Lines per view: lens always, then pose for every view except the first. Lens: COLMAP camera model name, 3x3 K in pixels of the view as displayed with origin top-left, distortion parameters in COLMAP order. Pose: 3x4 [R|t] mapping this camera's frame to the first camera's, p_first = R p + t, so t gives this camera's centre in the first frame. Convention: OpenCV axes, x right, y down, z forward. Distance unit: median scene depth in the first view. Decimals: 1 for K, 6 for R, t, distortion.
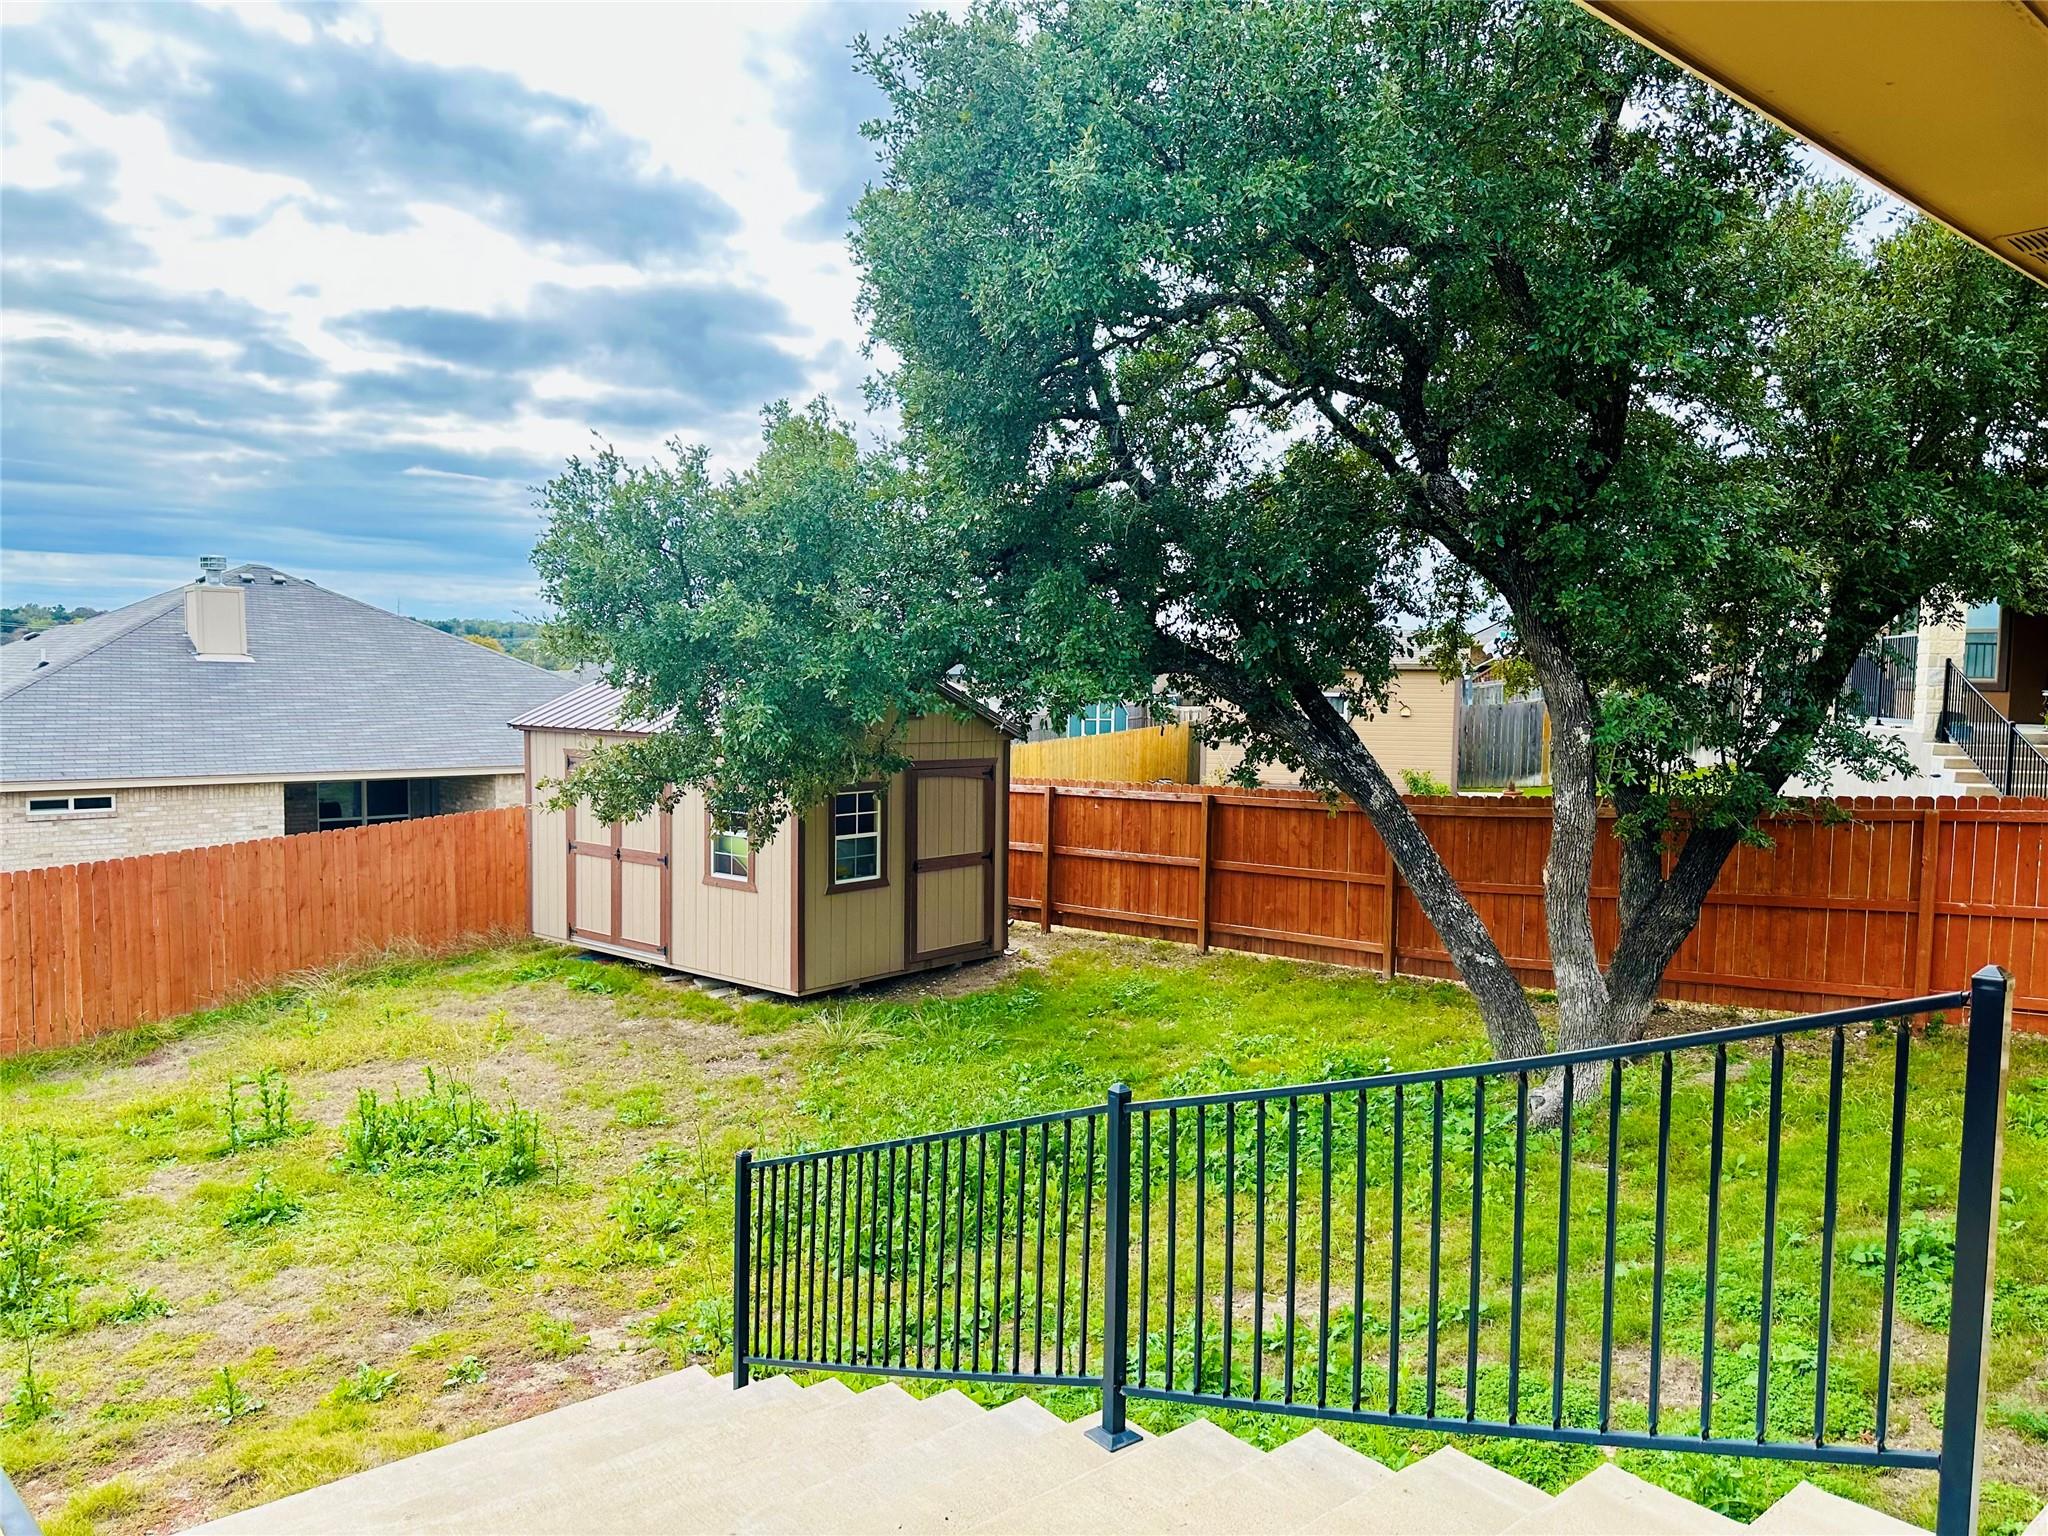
lens RADIAL K [[1443.1, 0, 1024.0], [0, 1443.1, 768.0], [0, 0, 1]] dist [0.107149, -0.129526]
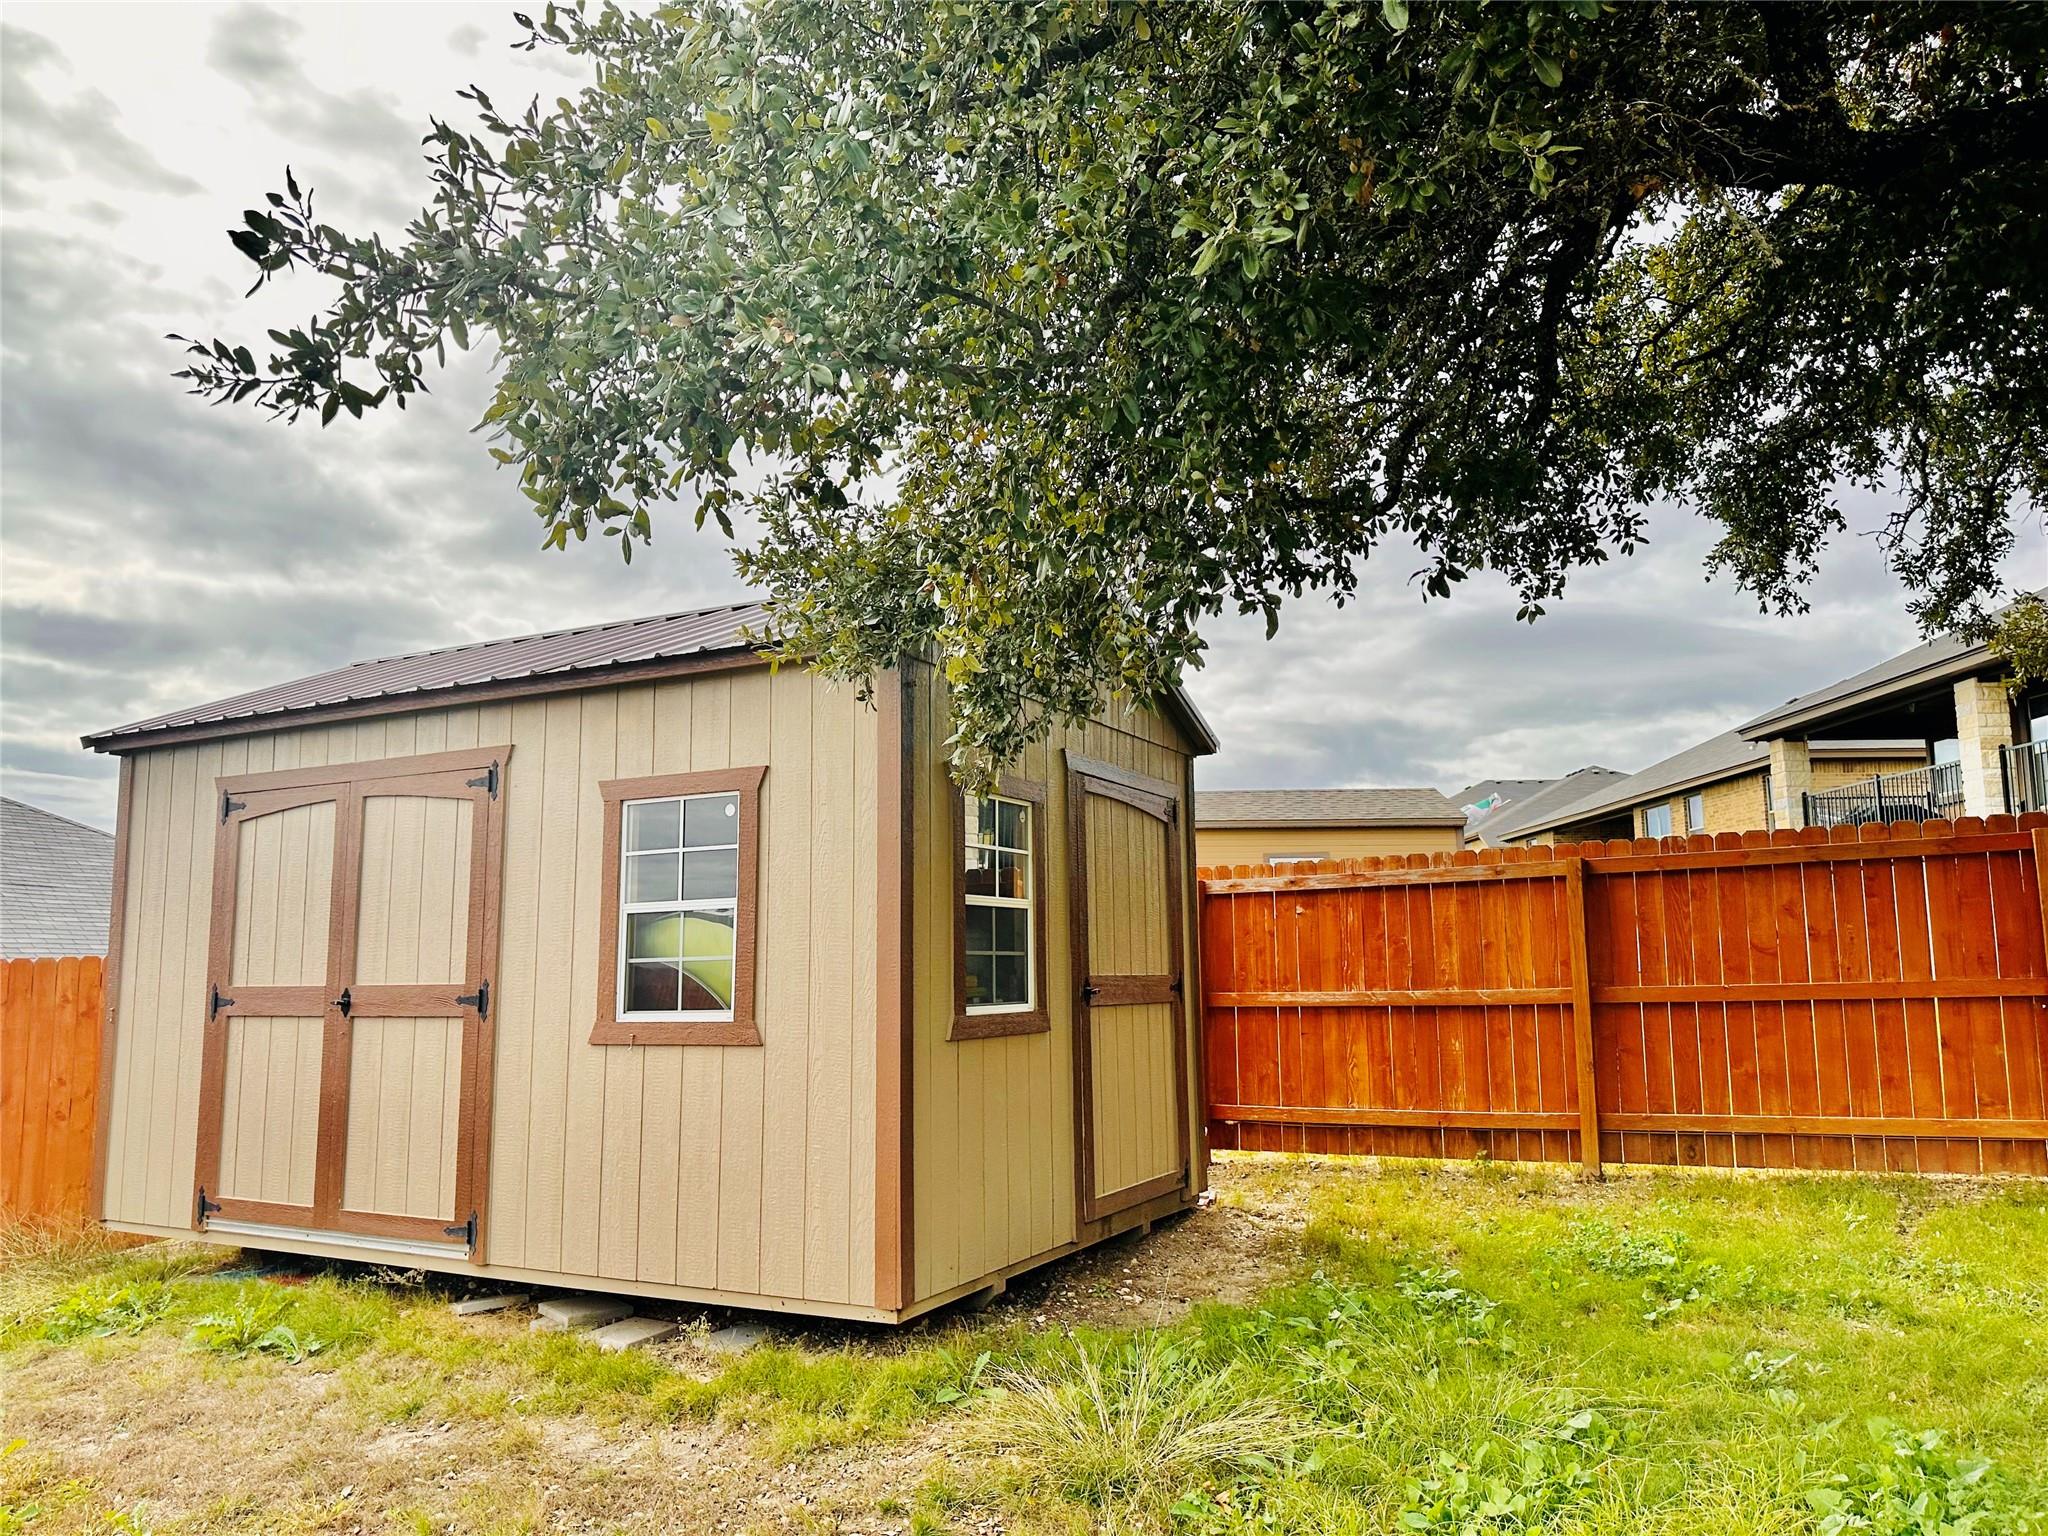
lens RADIAL K [[1443.1, 0, 1024.0], [0, 1443.1, 768.0], [0, 0, 1]] dist [0.107149, -0.129526]
pose [[0.975940, 0.007694, 0.217903, -0.181363], [0.035699, 0.980253, -0.194497, 0.082323], [-0.215097, 0.197596, 0.956394, 0.540752]]
